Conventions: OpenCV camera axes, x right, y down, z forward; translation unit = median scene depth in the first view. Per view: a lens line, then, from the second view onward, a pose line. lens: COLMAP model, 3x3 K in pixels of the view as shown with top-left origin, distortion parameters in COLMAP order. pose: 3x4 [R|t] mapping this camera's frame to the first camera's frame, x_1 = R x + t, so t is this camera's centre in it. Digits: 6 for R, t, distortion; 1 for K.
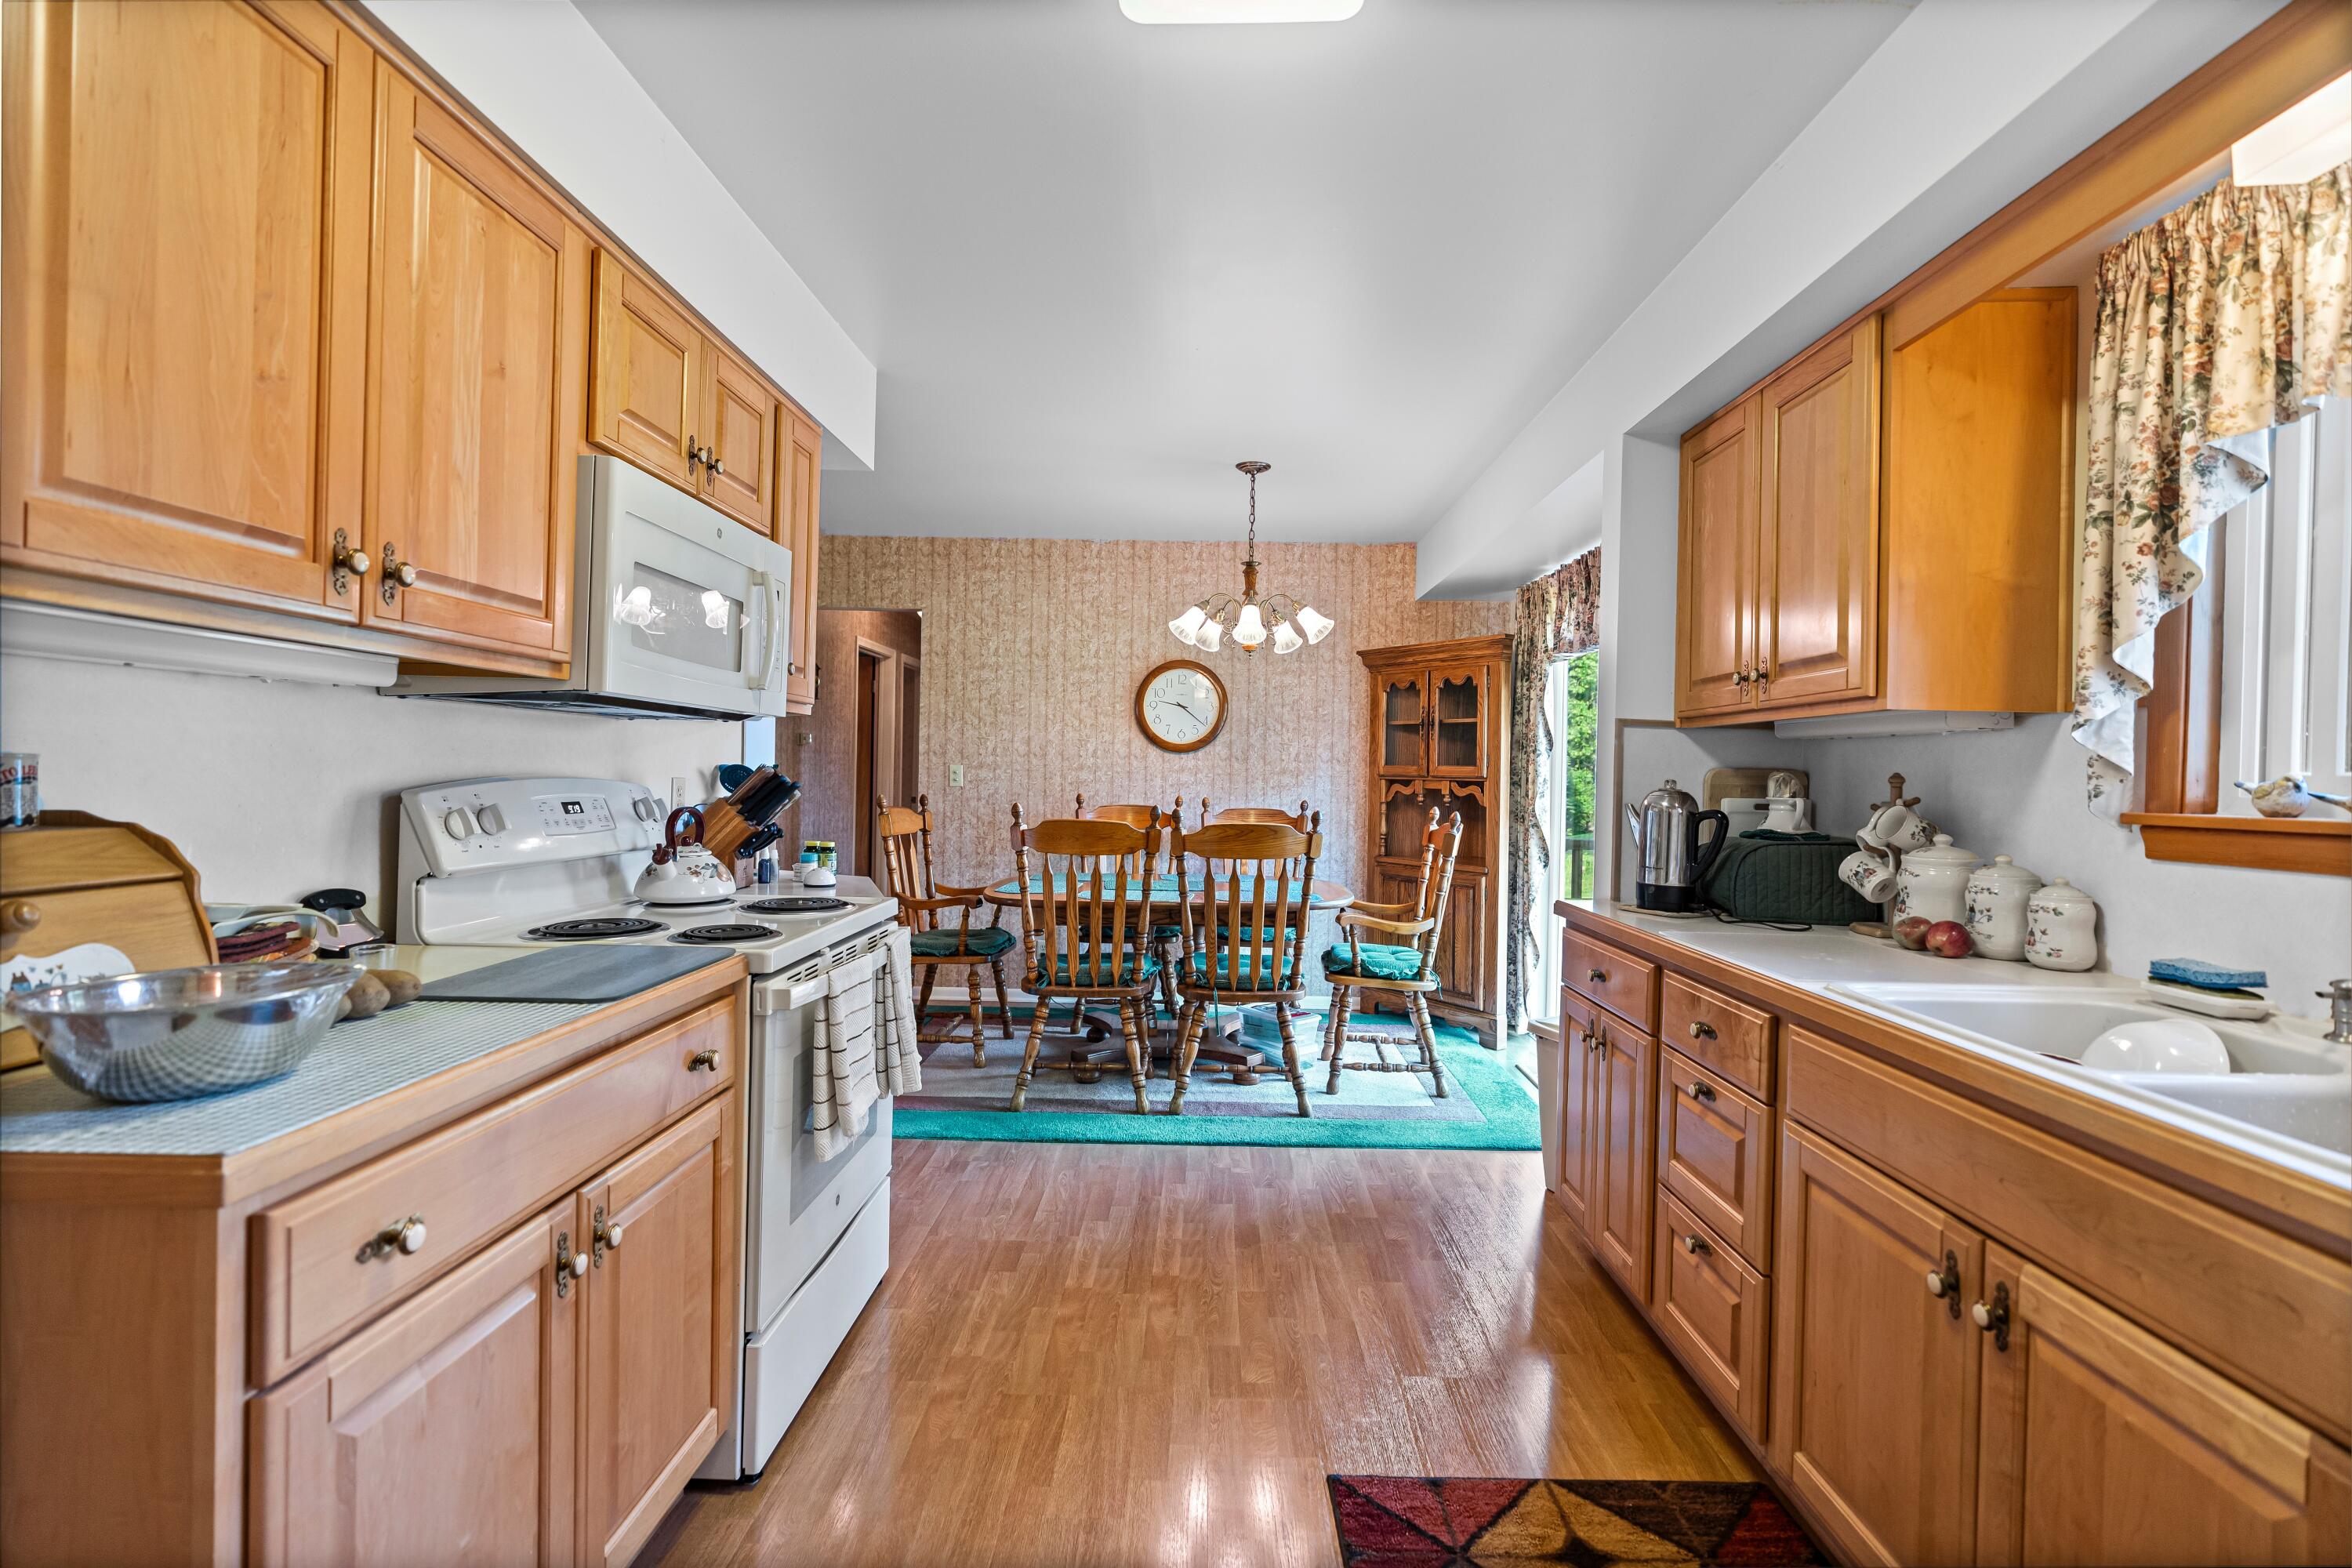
lens RADIAL K [[1053.0, 0, 1176.0], [0, 1053.0, 784.0], [0, 0, 1]] dist [-0.001718, -0.000016]
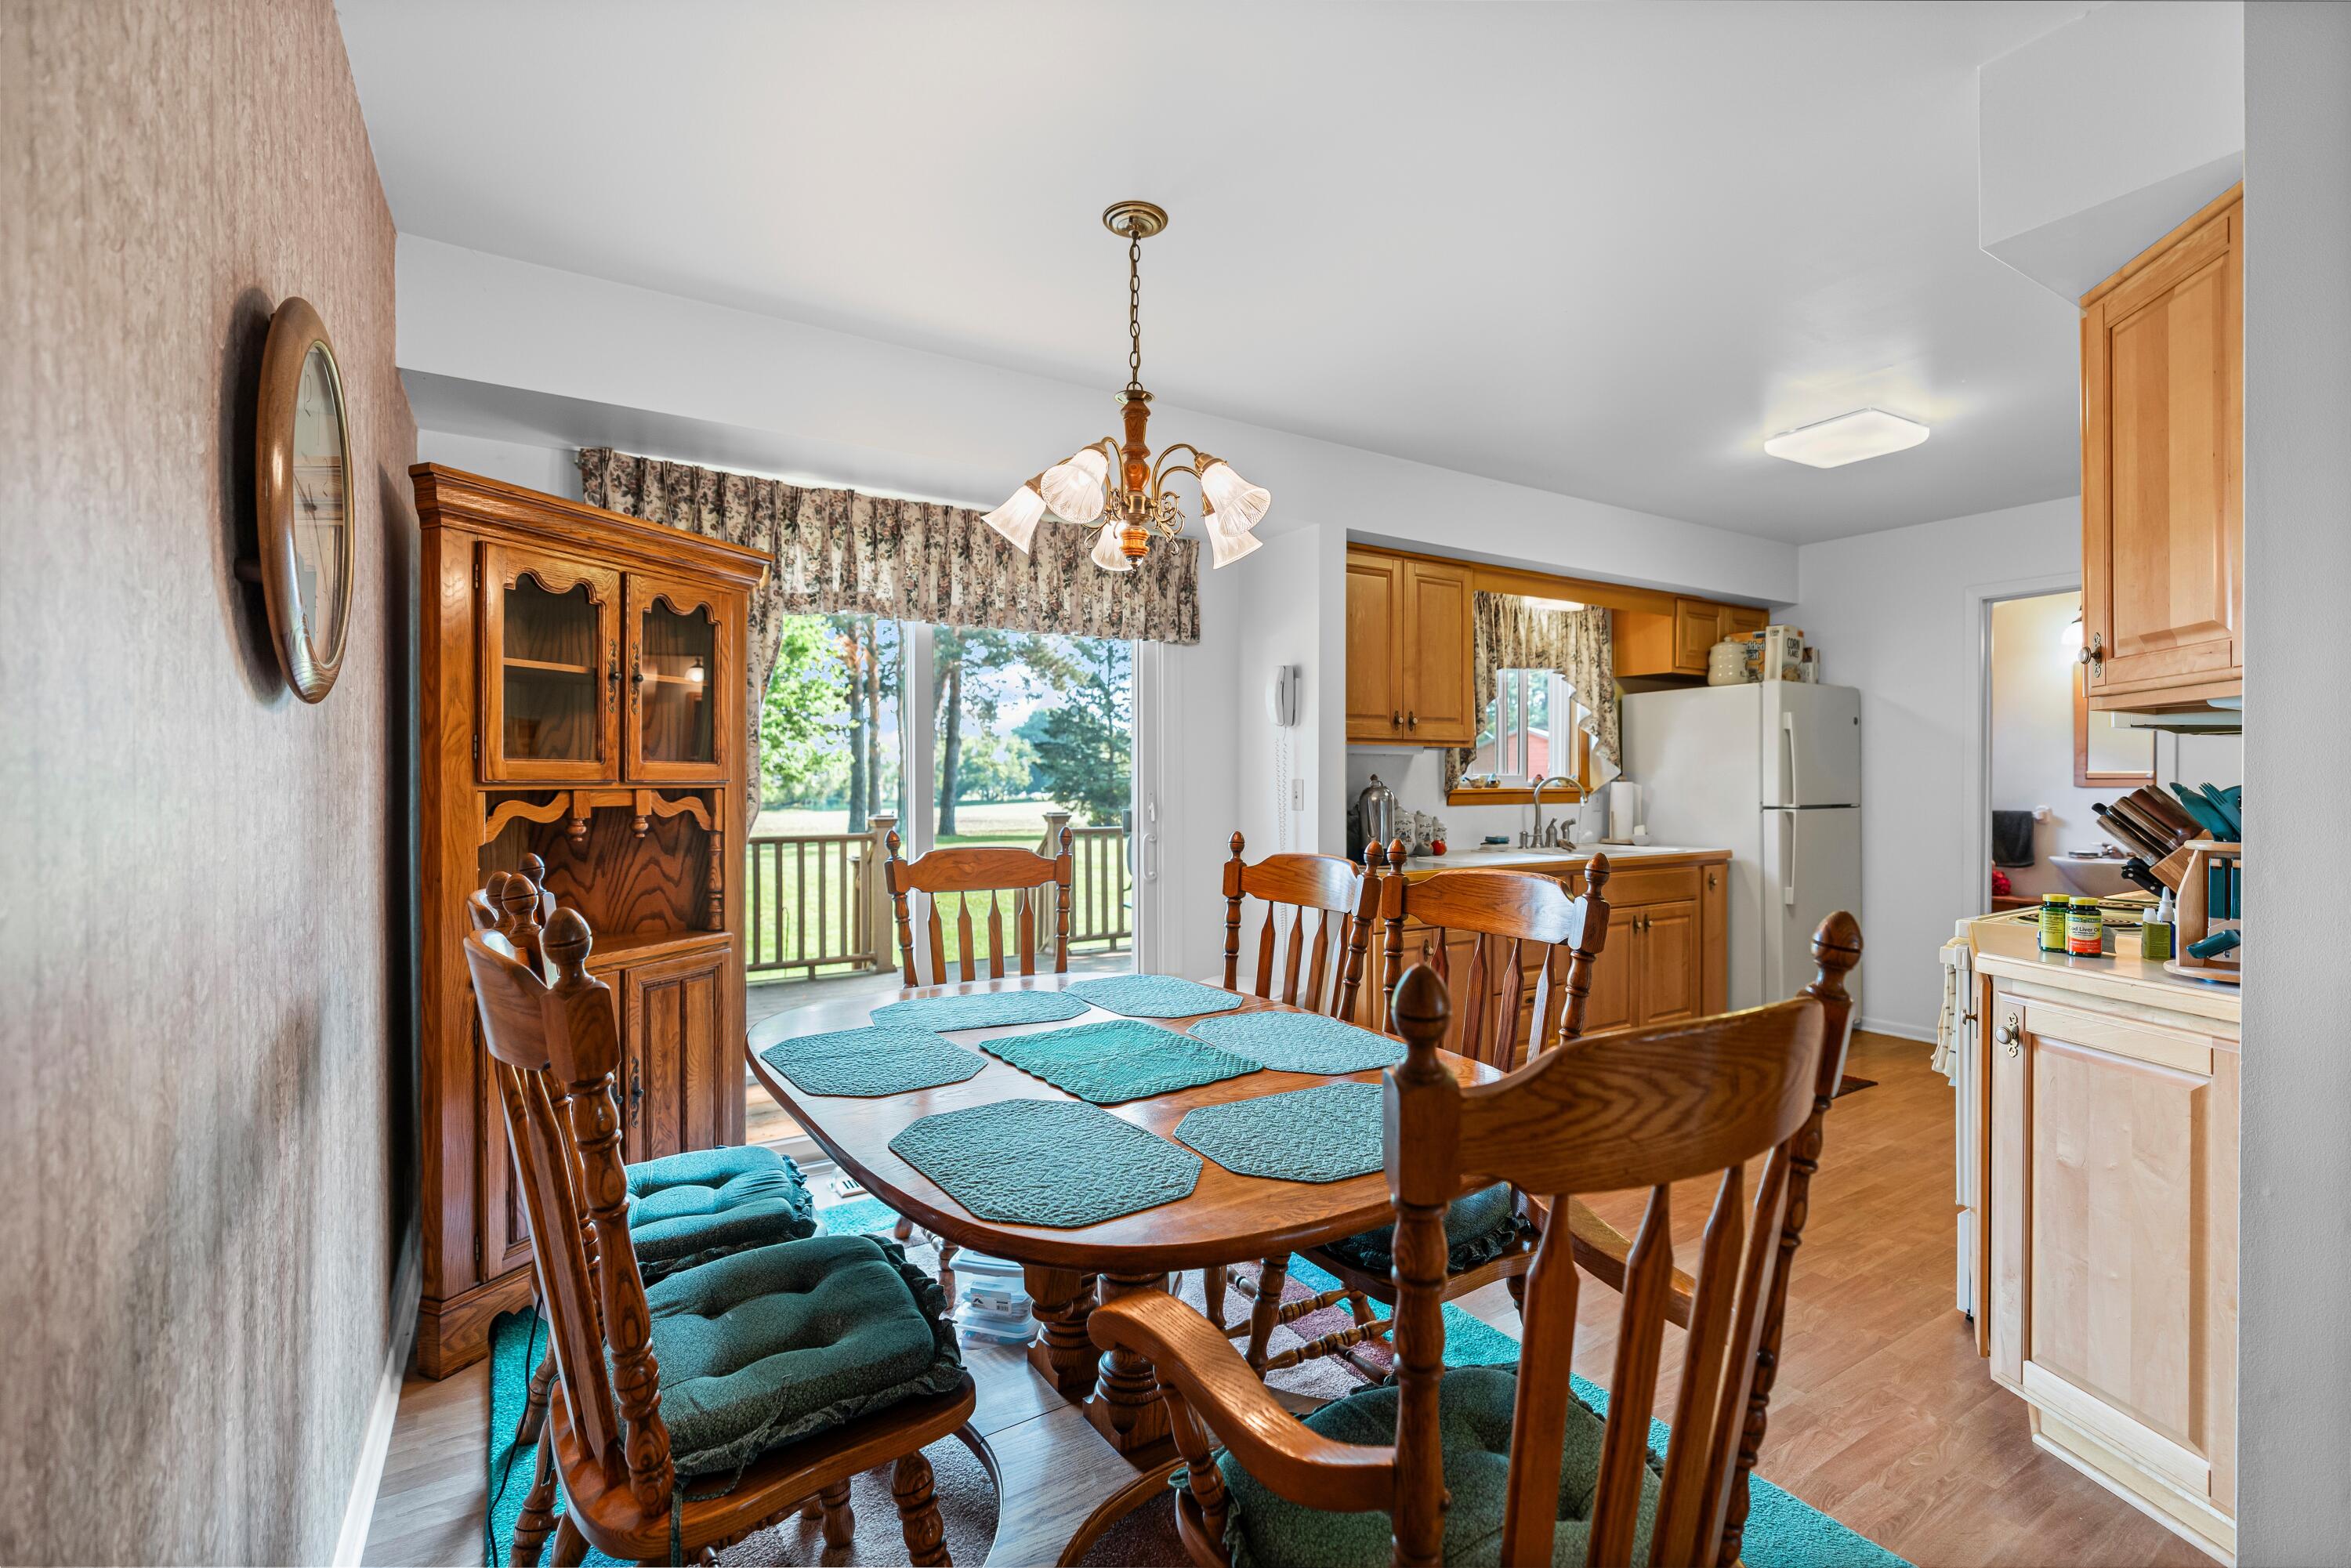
lens RADIAL K [[1052.5, 0, 1175.5], [0, 1052.5, 784.0], [0, 0, 1]] dist [-0.001718, -0.000016]
pose [[-0.561833, -0.022783, 0.826937, -0.298533], [0.000759, 0.999606, 0.028056, -0.018742], [-0.827250, 0.016391, -0.561595, 0.981946]]
